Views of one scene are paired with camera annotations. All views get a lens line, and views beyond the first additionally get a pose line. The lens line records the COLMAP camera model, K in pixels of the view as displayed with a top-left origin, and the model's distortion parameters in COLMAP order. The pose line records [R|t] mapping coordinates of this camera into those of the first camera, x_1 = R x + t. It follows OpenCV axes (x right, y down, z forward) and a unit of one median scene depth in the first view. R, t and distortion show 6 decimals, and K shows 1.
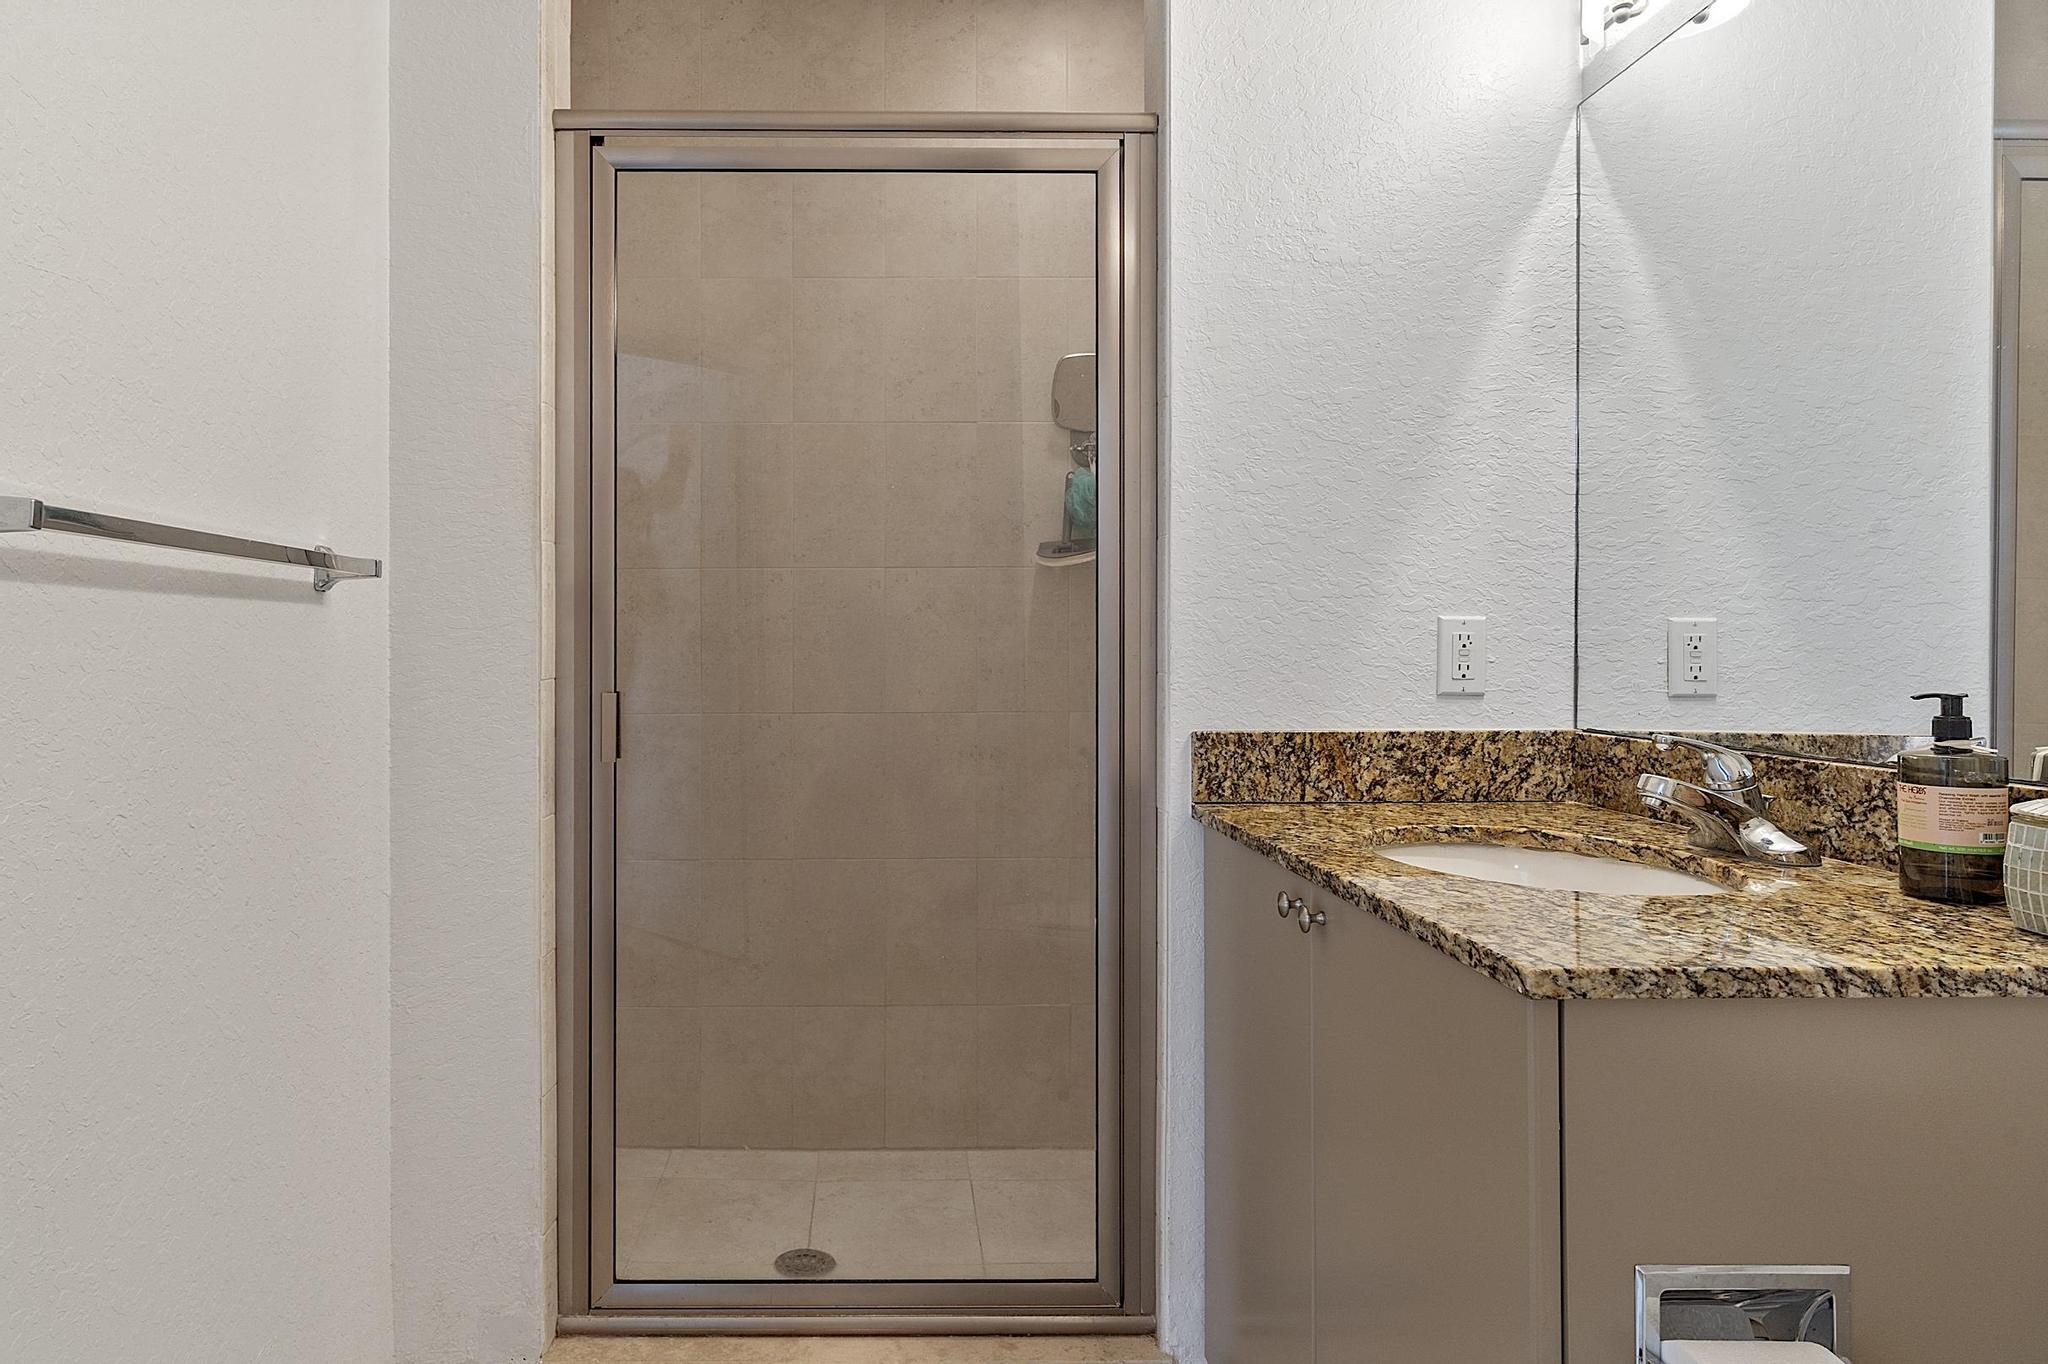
lens RADIAL K [[1154.1, 0, 891.5], [0, 1154.1, 609.8], [0, 0, 1]] dist [-0.003083, 0.002783]
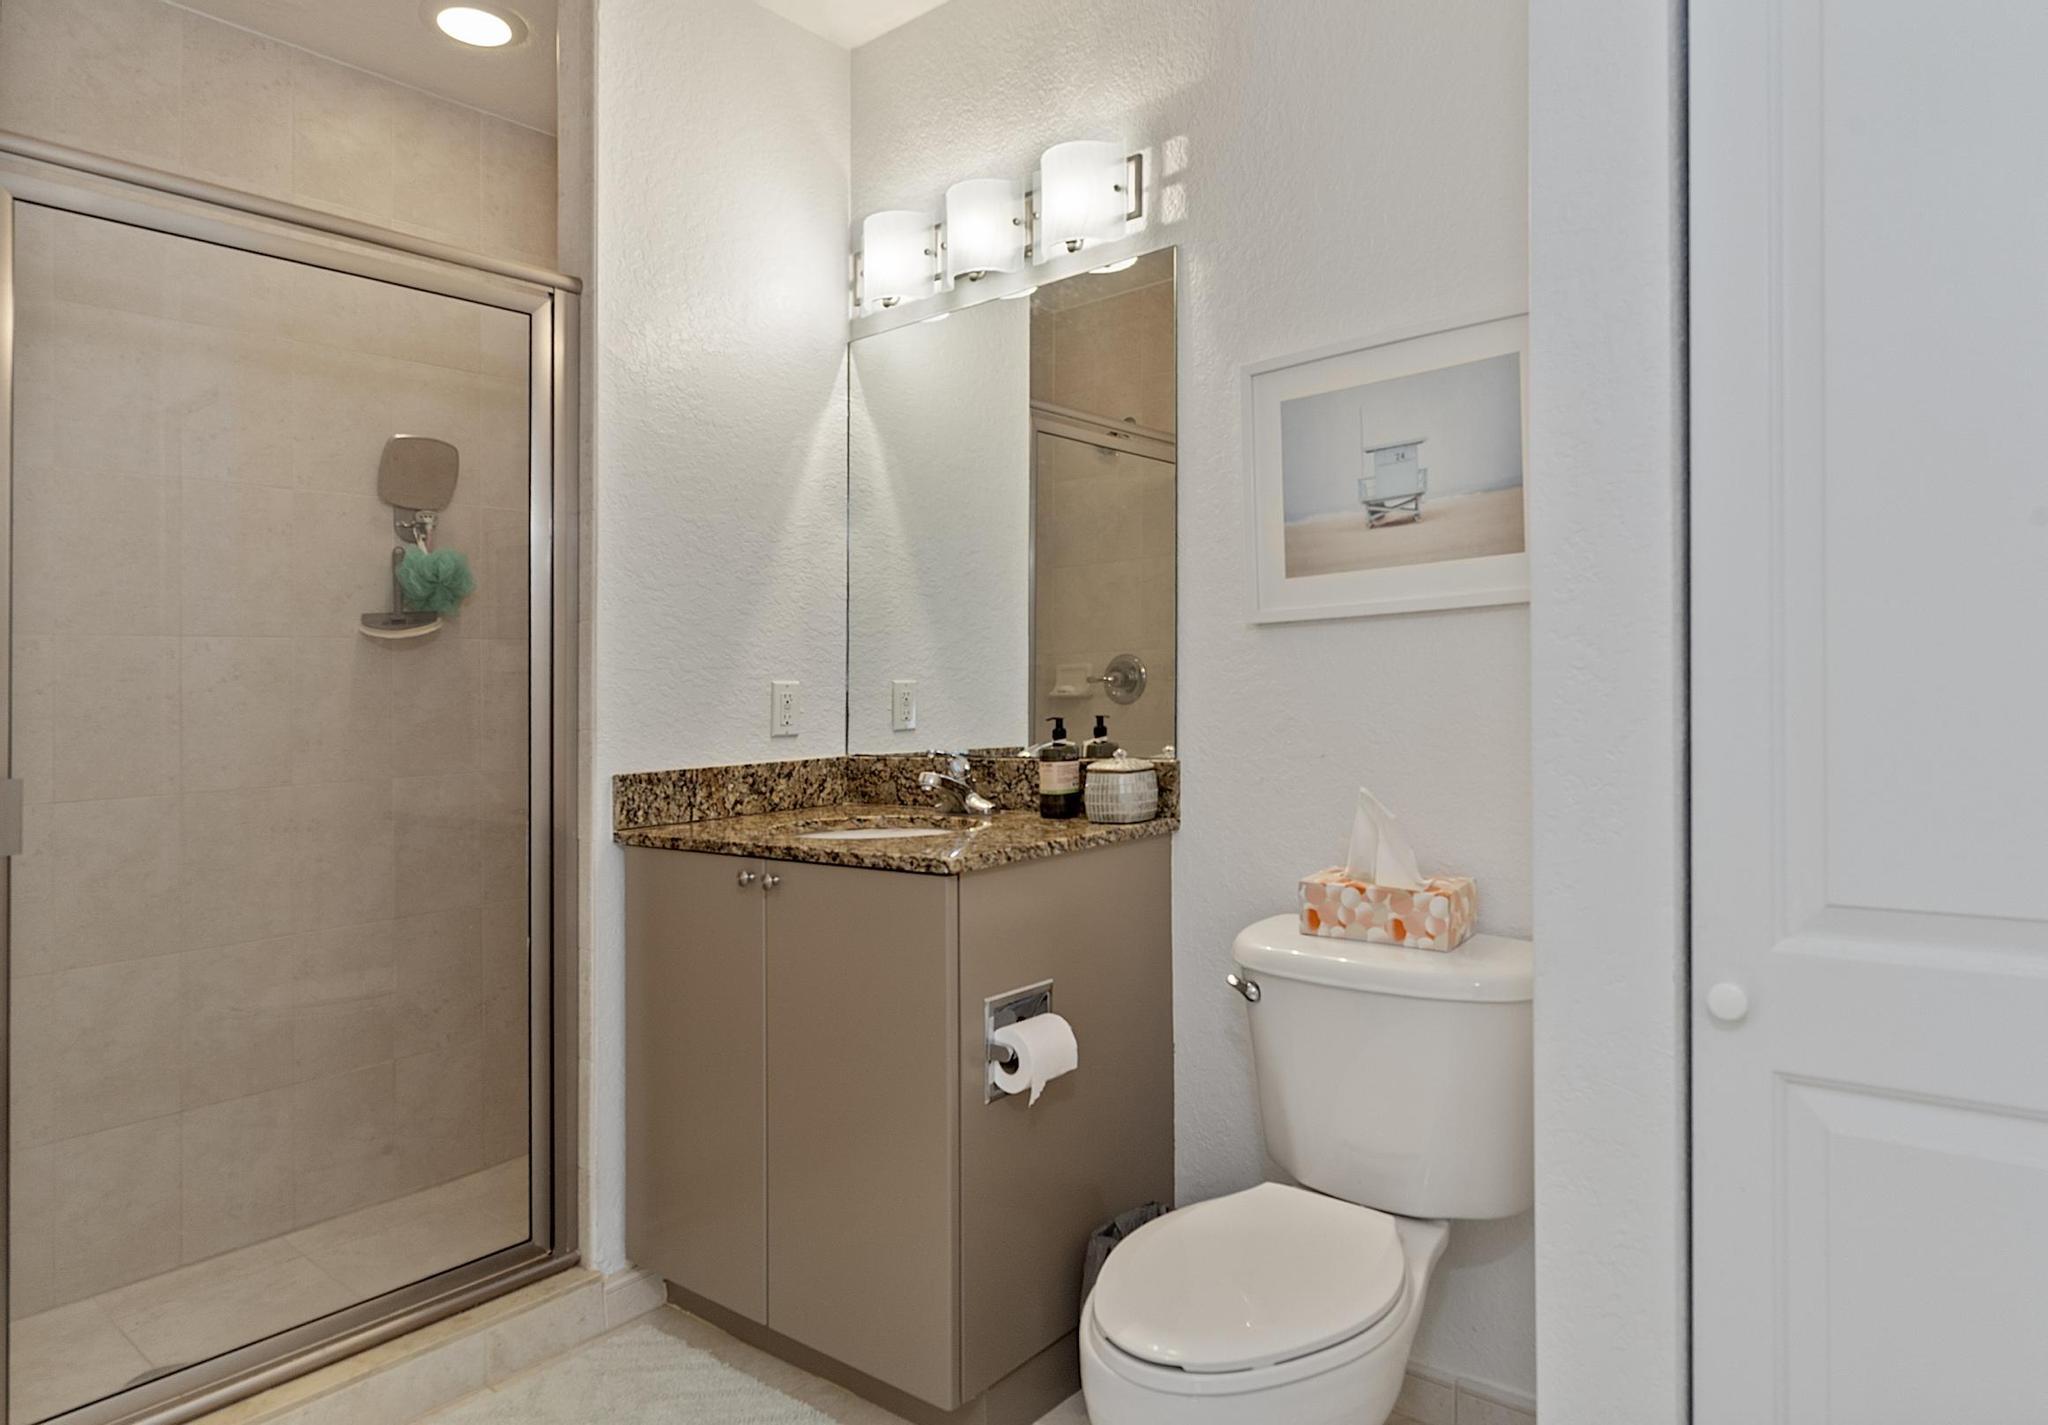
lens RADIAL K [[1254.9, 0, 1028.2], [0, 1254.9, 715.4], [0, 0, 1]] dist [-0.001464, -0.001963]
pose [[0.657980, -0.033455, 0.752292, -0.485708], [0.007749, 0.999261, 0.037661, -0.008737], [-0.752995, -0.018950, 0.657753, -0.258481]]
